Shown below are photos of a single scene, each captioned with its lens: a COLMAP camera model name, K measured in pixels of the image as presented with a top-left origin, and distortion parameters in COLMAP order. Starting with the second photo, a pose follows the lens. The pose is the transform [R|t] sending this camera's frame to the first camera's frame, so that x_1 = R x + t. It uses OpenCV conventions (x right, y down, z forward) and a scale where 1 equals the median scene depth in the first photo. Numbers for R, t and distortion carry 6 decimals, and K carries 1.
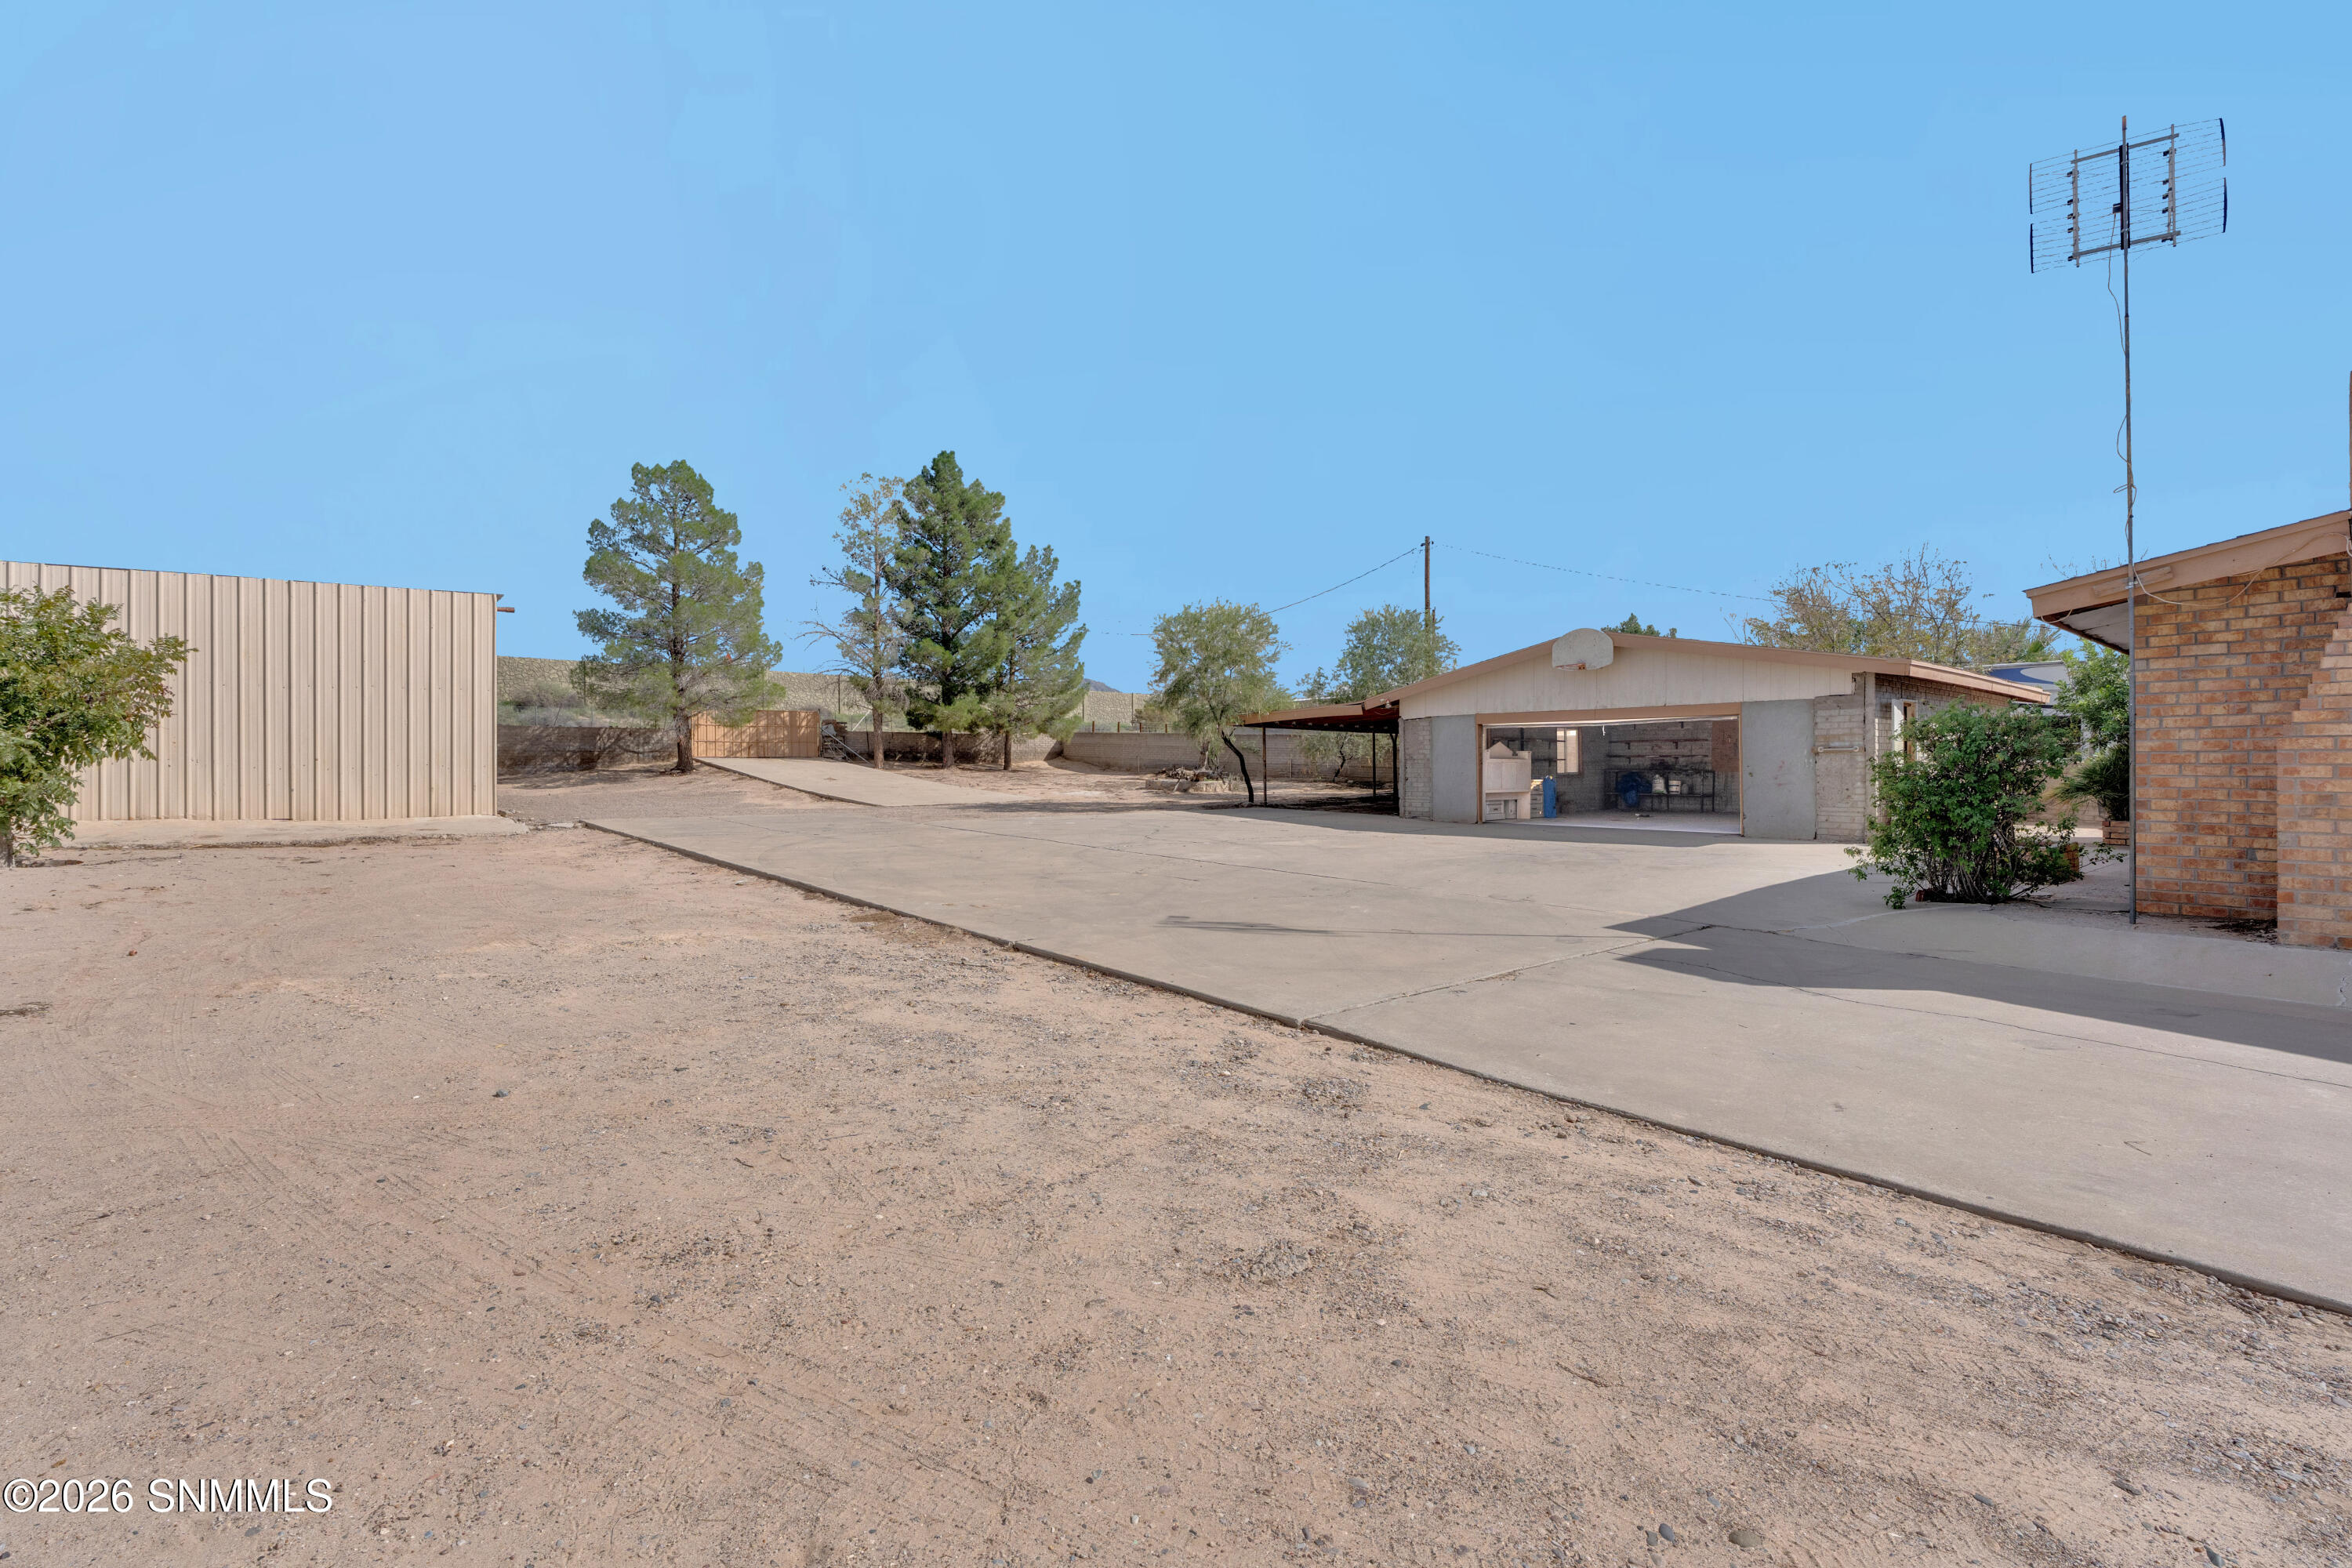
lens RADIAL K [[1221.4, 0, 1176.0], [0, 1221.4, 784.0], [0, 0, 1]] dist [-0.000836, 0.000279]
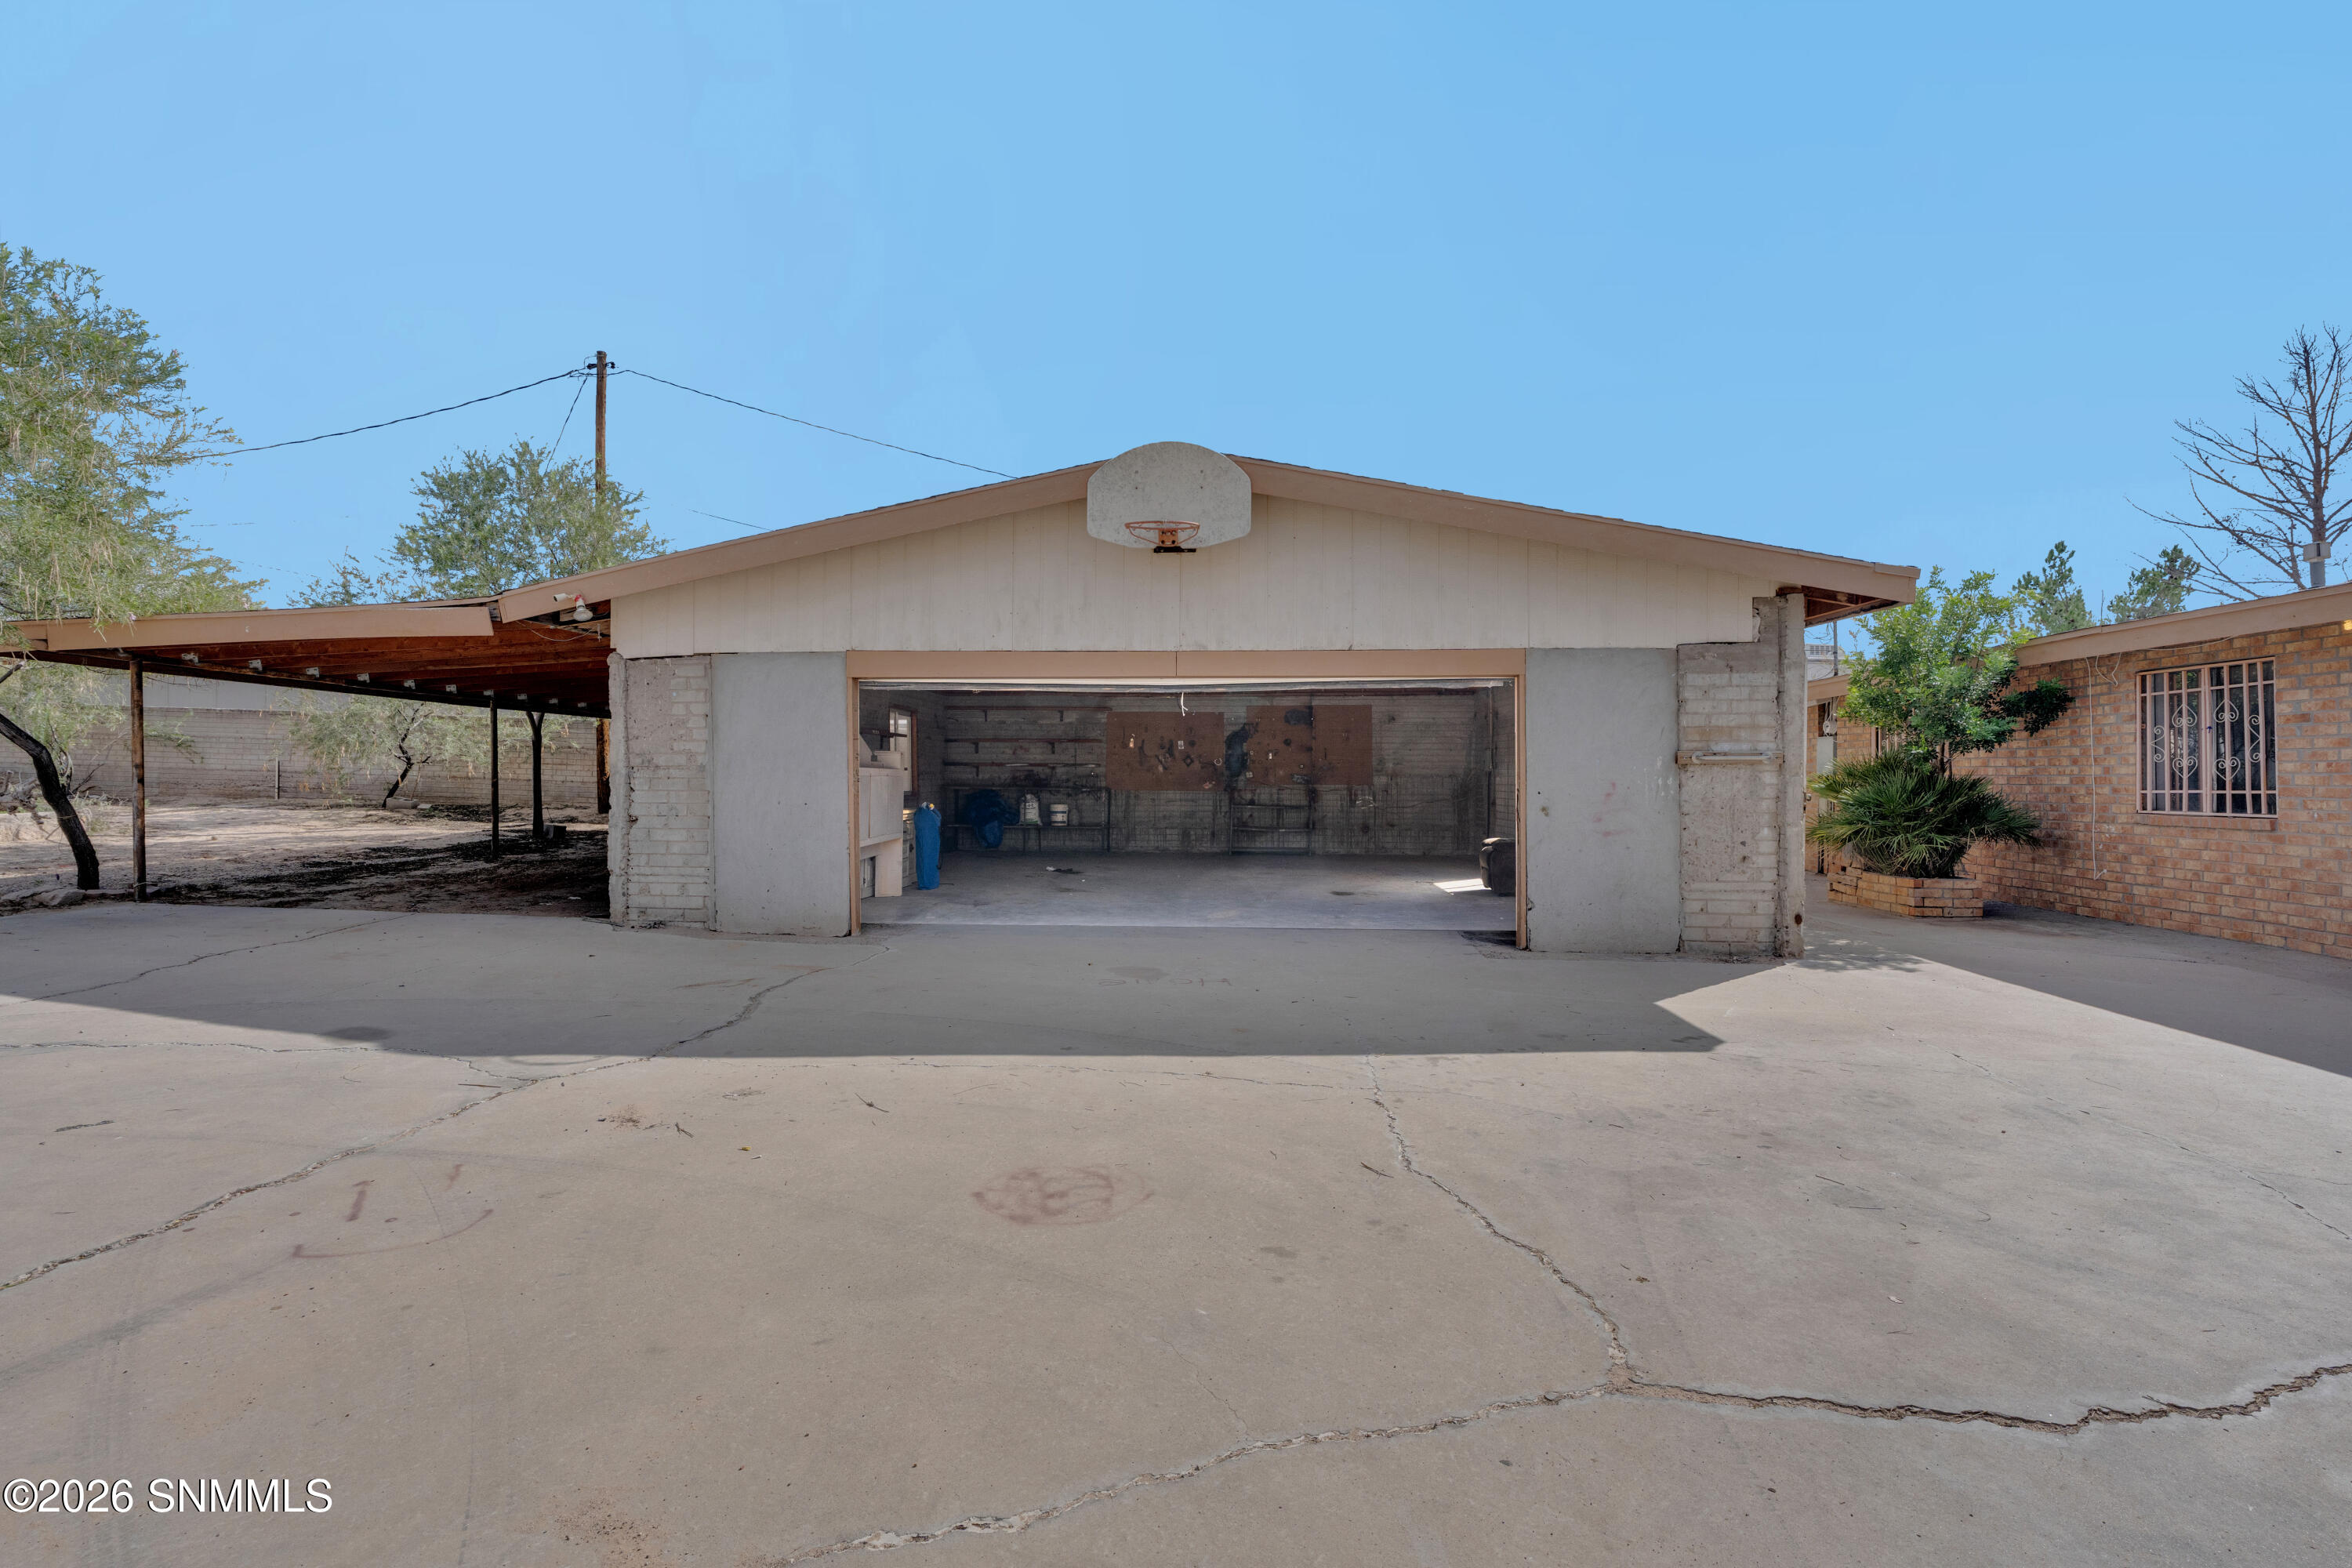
lens RADIAL K [[1047.5, 0, 1178.0], [0, 1047.5, 773.6], [0, 0, 1]] dist [-0.006158, 0.000920]
pose [[0.709668, 0.007652, 0.704495, 0.072563], [0.001475, 0.999923, -0.012347, -0.011821], [-0.704535, 0.009801, 0.709602, 0.576484]]
